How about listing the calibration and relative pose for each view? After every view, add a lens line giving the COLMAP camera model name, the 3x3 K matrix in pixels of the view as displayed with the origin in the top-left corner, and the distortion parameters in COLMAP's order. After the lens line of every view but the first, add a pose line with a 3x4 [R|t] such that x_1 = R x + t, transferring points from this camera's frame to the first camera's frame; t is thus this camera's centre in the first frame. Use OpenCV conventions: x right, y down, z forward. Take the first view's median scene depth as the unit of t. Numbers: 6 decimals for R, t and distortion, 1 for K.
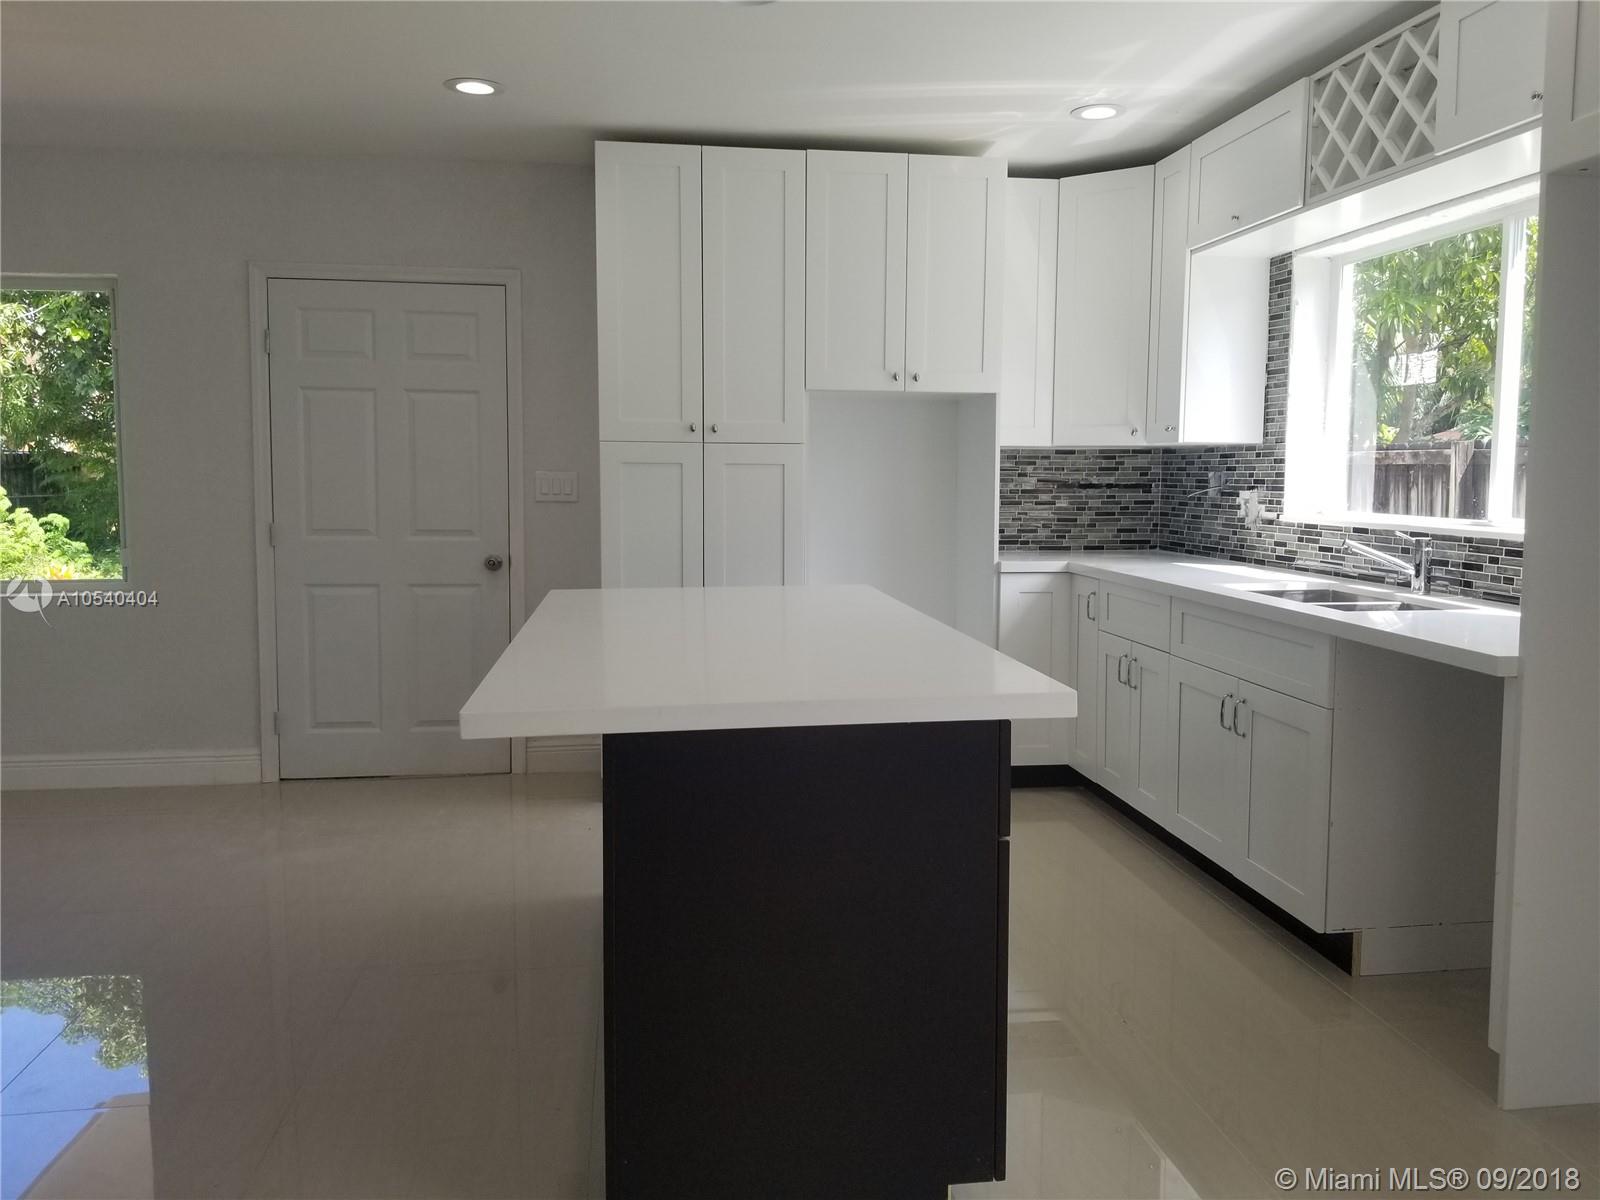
lens RADIAL K [[1304.0, 0, 800.0], [0, 1304.0, 600.0], [0, 0, 1]] dist [0.049995, -0.005064]
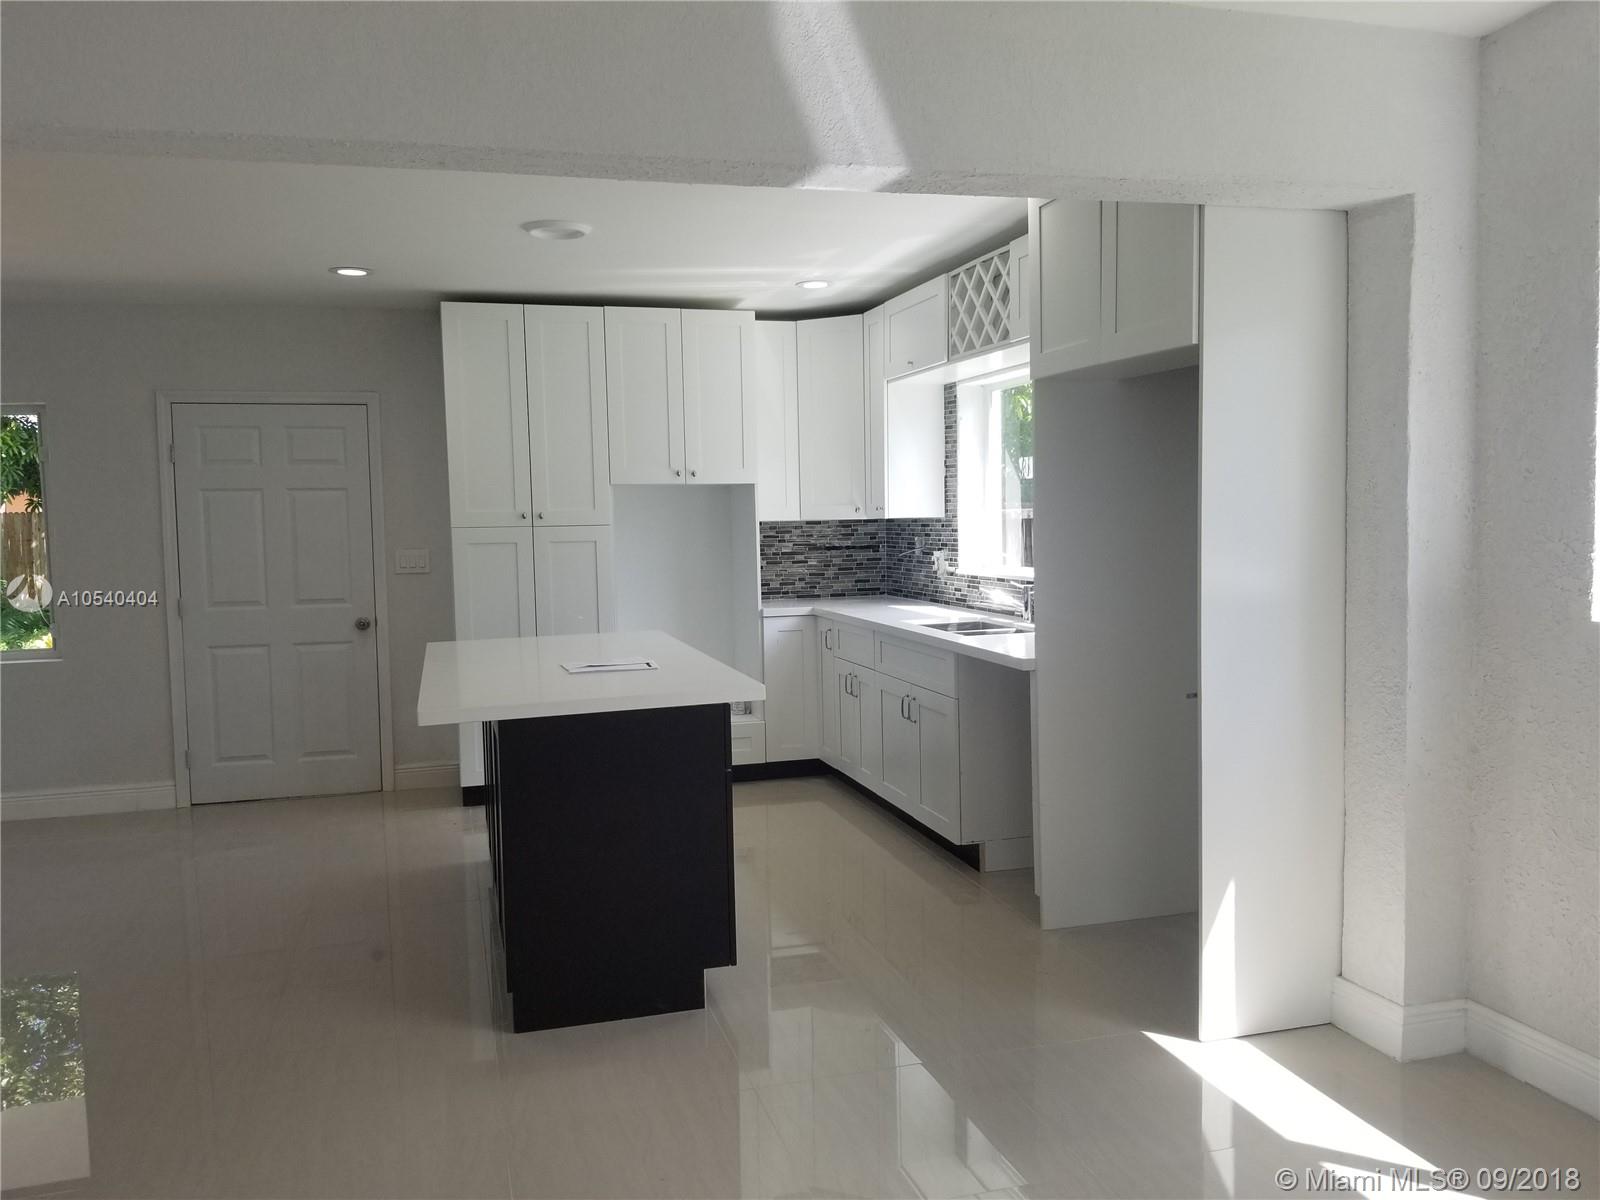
lens RADIAL K [[1304.0, 0, 800.0], [0, 1304.0, 600.0], [0, 0, 1]] dist [0.049995, -0.005064]
pose [[0.989522, -0.034308, 0.140249, 0.005043], [0.039031, 0.998755, -0.031064, 0.004625], [-0.139008, 0.036212, 0.989629, -0.334878]]
